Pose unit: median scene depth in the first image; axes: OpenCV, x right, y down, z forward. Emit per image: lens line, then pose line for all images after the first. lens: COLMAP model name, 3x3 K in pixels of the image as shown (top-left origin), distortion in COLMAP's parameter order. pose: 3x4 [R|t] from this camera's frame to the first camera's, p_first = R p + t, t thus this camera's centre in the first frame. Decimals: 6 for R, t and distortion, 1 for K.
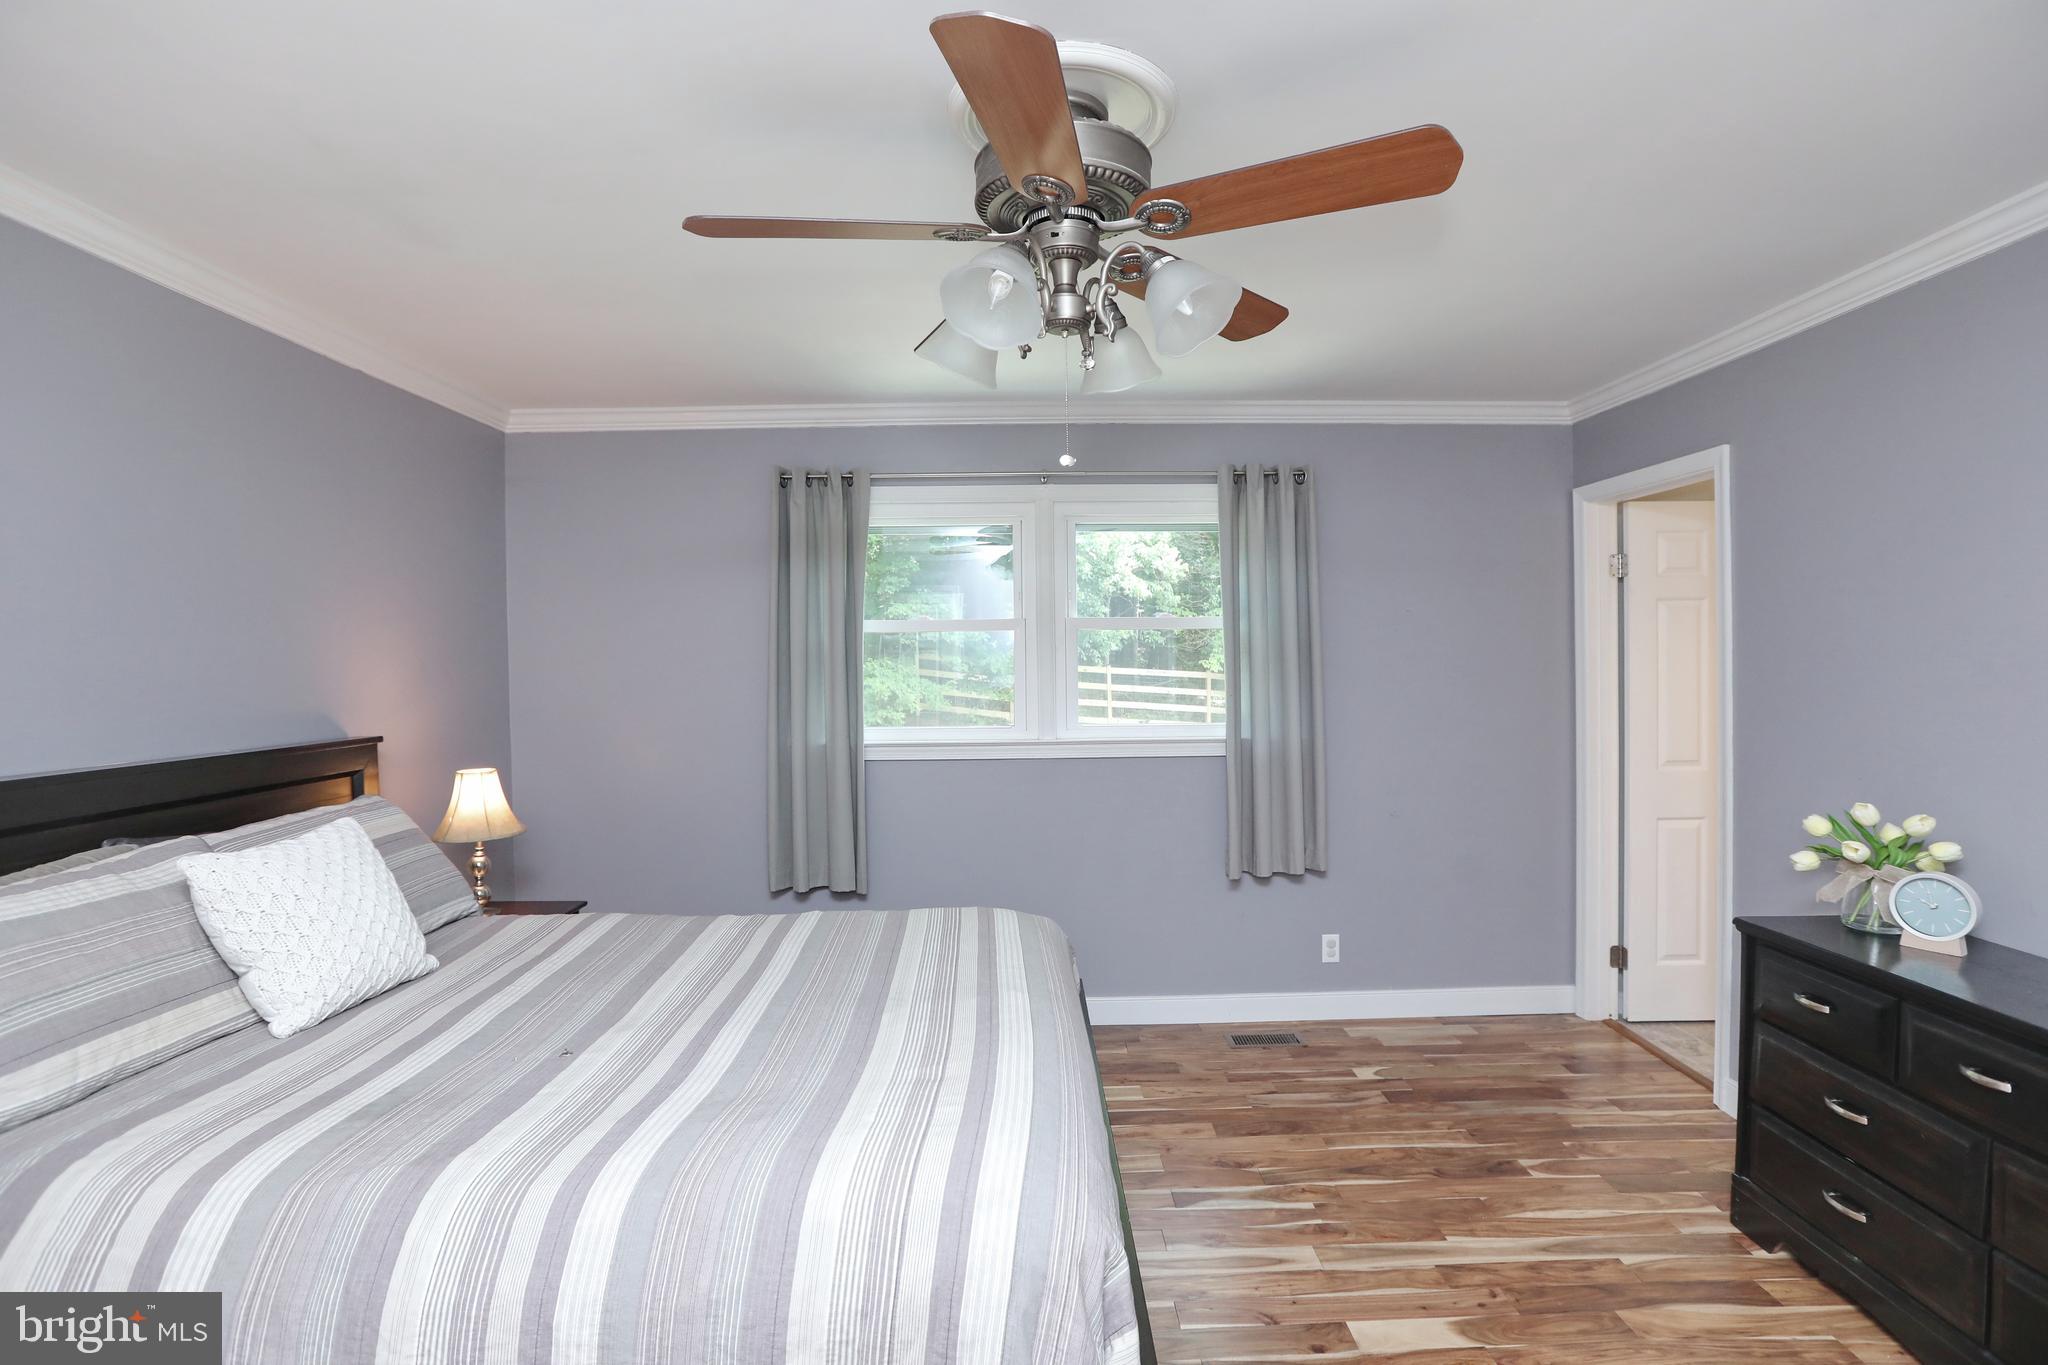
lens RADIAL K [[987.0, 0, 1024.9], [0, 987.0, 700.9], [0, 0, 1]] dist [-0.034714, 0.010043]
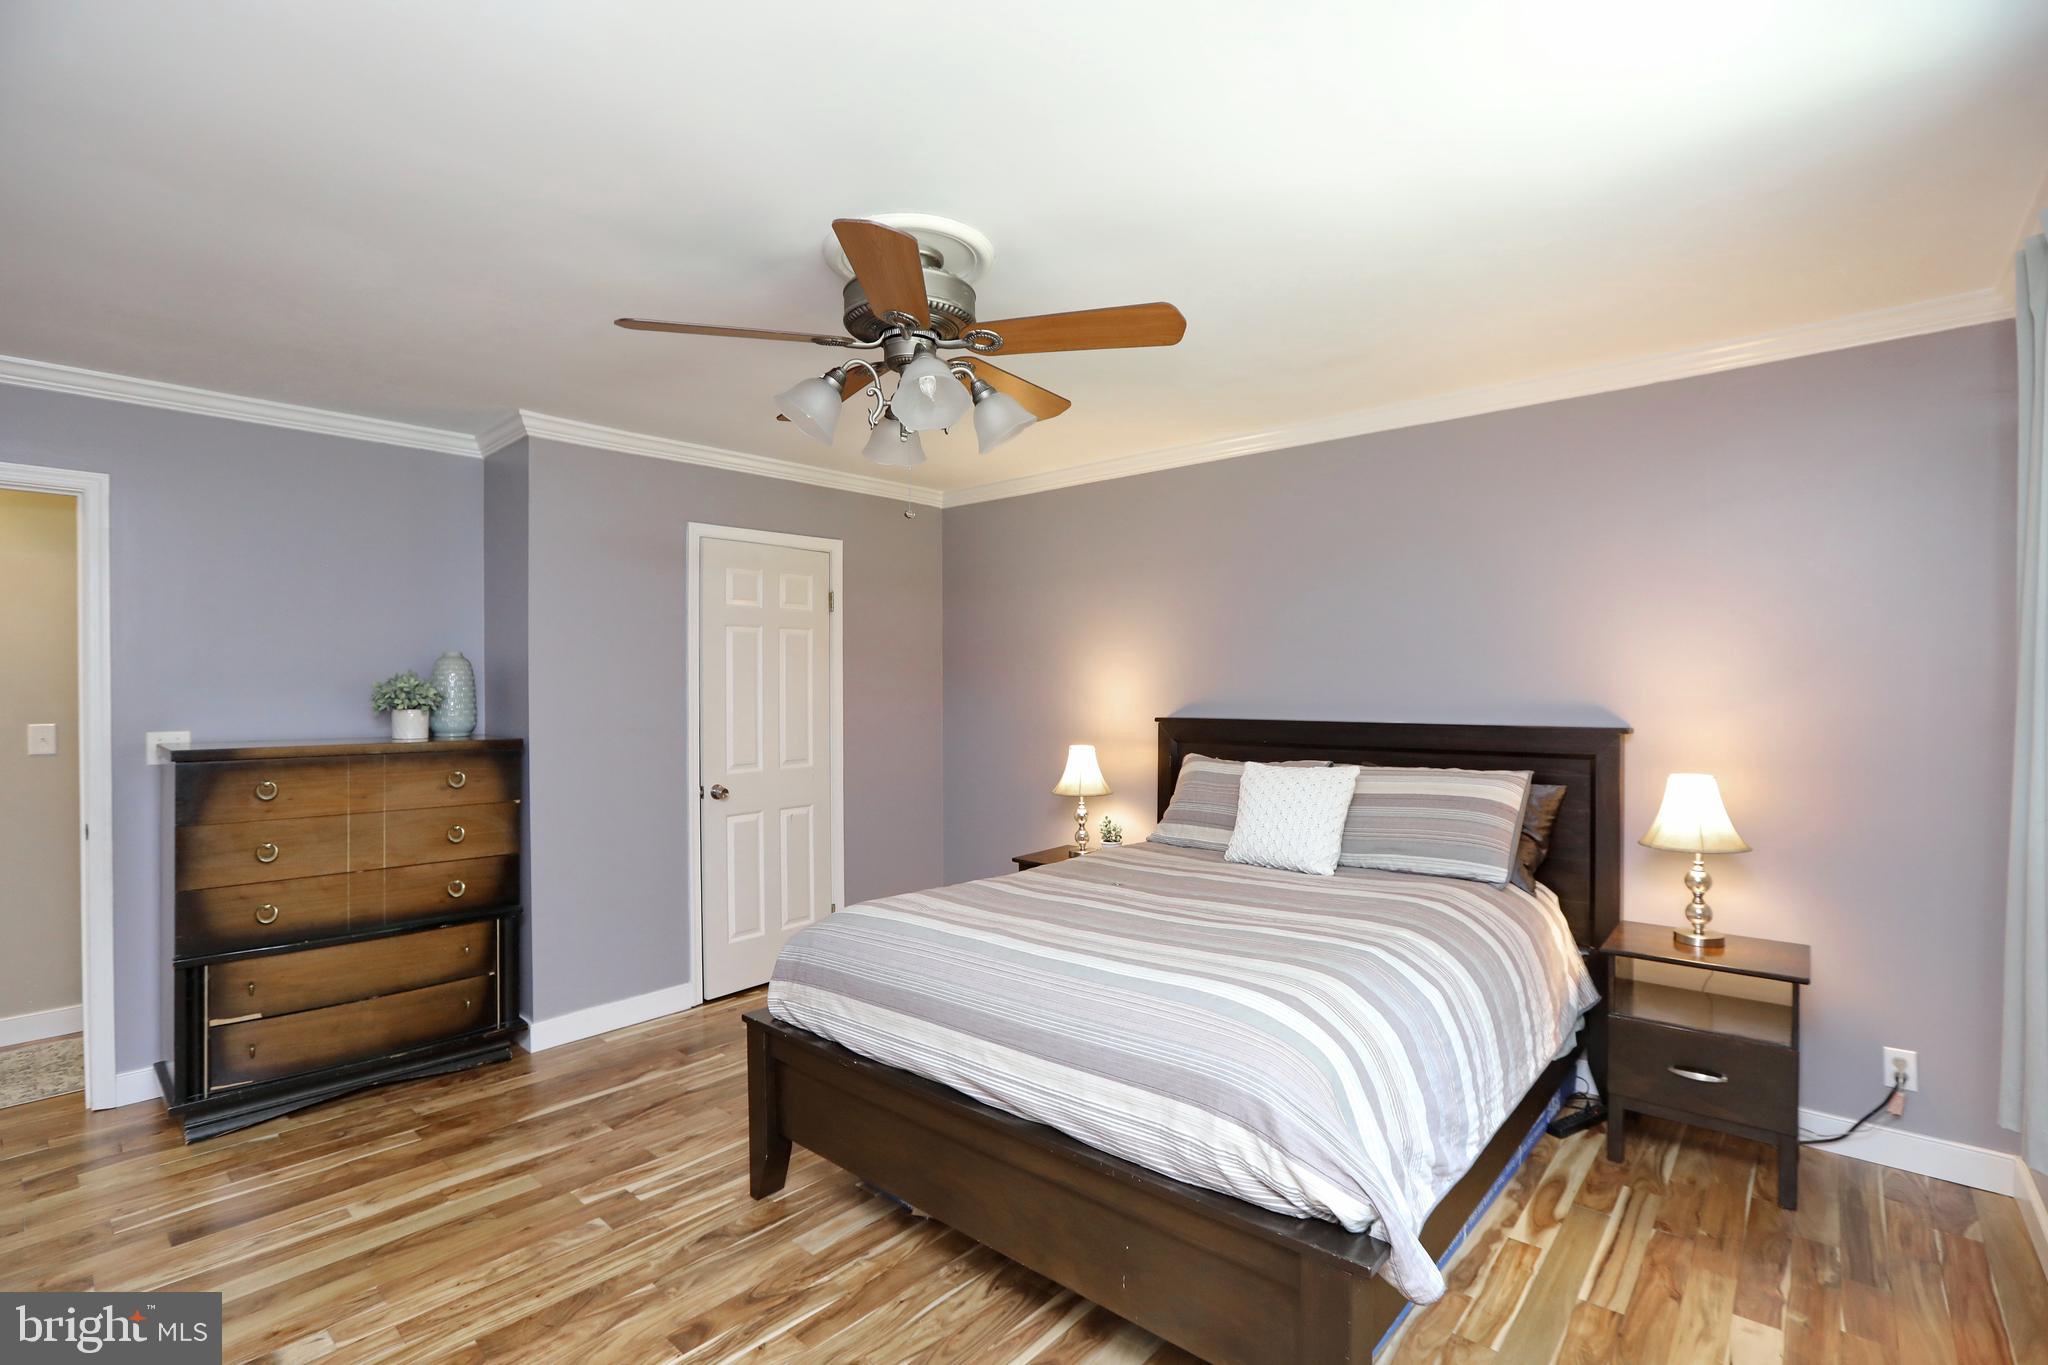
lens RADIAL K [[941.5, 0, 1028.6], [0, 941.5, 689.1], [0, 0, 1]] dist [-0.038552, 0.008074]
pose [[-0.672598, 0.025504, -0.739569, 0.465778], [-0.014588, 0.998755, 0.047709, -0.037592], [0.739864, 0.042877, -0.671388, 1.068397]]
